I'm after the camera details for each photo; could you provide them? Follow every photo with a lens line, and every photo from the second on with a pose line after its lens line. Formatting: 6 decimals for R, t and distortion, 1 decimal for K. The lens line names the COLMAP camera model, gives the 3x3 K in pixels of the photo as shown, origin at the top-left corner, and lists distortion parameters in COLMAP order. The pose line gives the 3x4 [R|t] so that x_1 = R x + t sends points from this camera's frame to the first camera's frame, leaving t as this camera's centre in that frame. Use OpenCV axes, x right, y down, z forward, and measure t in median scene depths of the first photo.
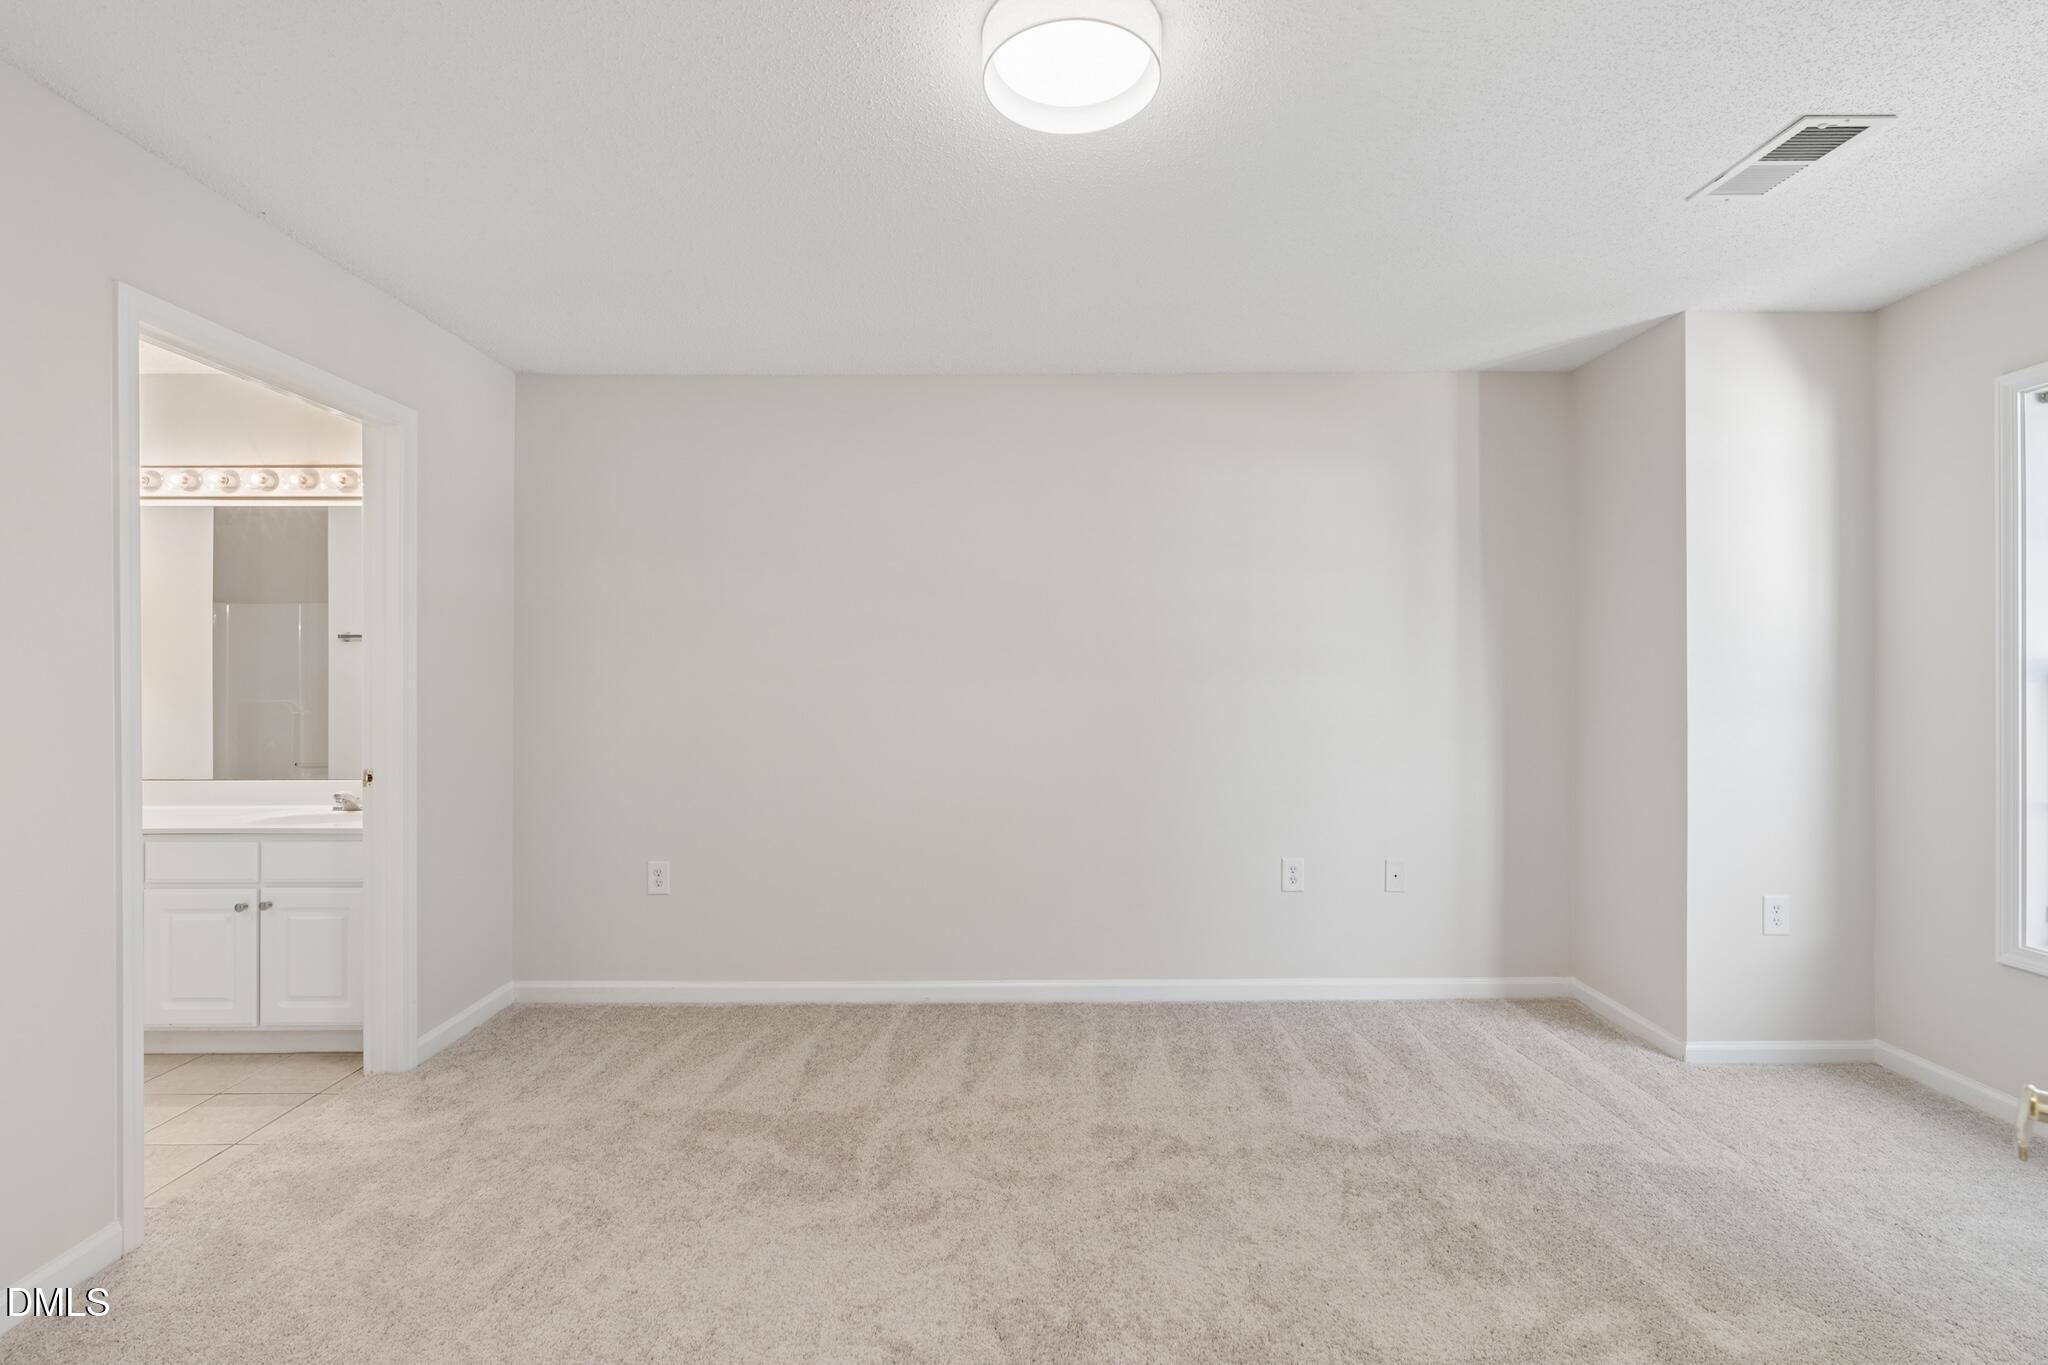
lens RADIAL K [[940.3, 0, 1025.6], [0, 940.3, 671.1], [0, 0, 1]] dist [0.000847, -0.000059]
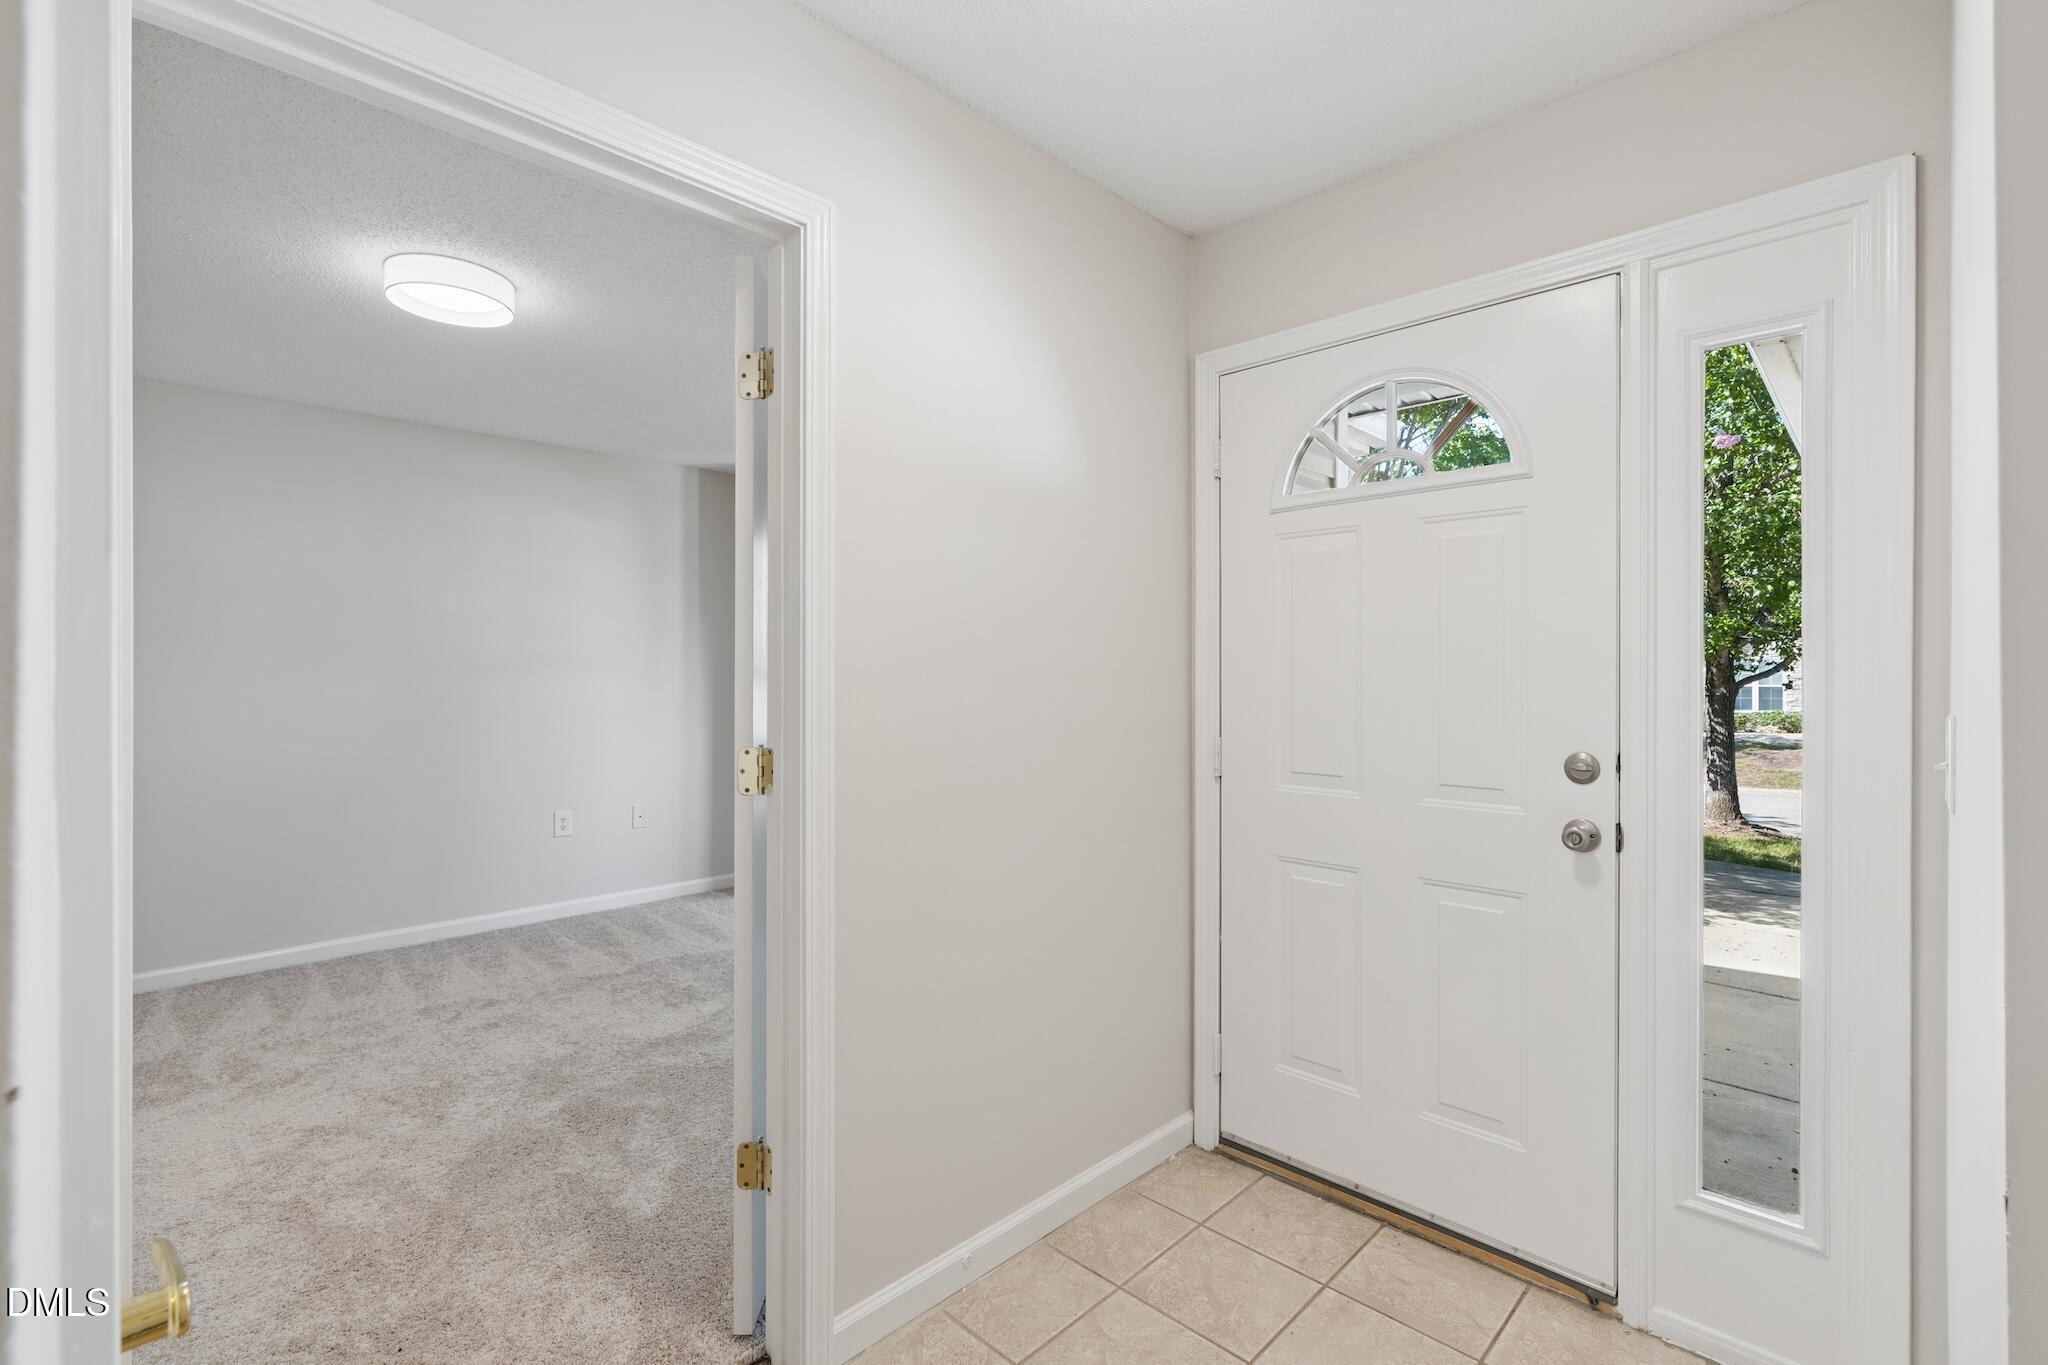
lens RADIAL K [[940.3, 0, 1016.7], [0, 940.3, 675.7], [0, 0, 1]] dist [0.000847, -0.000059]
pose [[0.719885, 0.001791, 0.694091, -0.247288], [-0.007174, 0.999962, 0.004860, -0.004693], [-0.694056, -0.008479, 0.719871, -0.557651]]
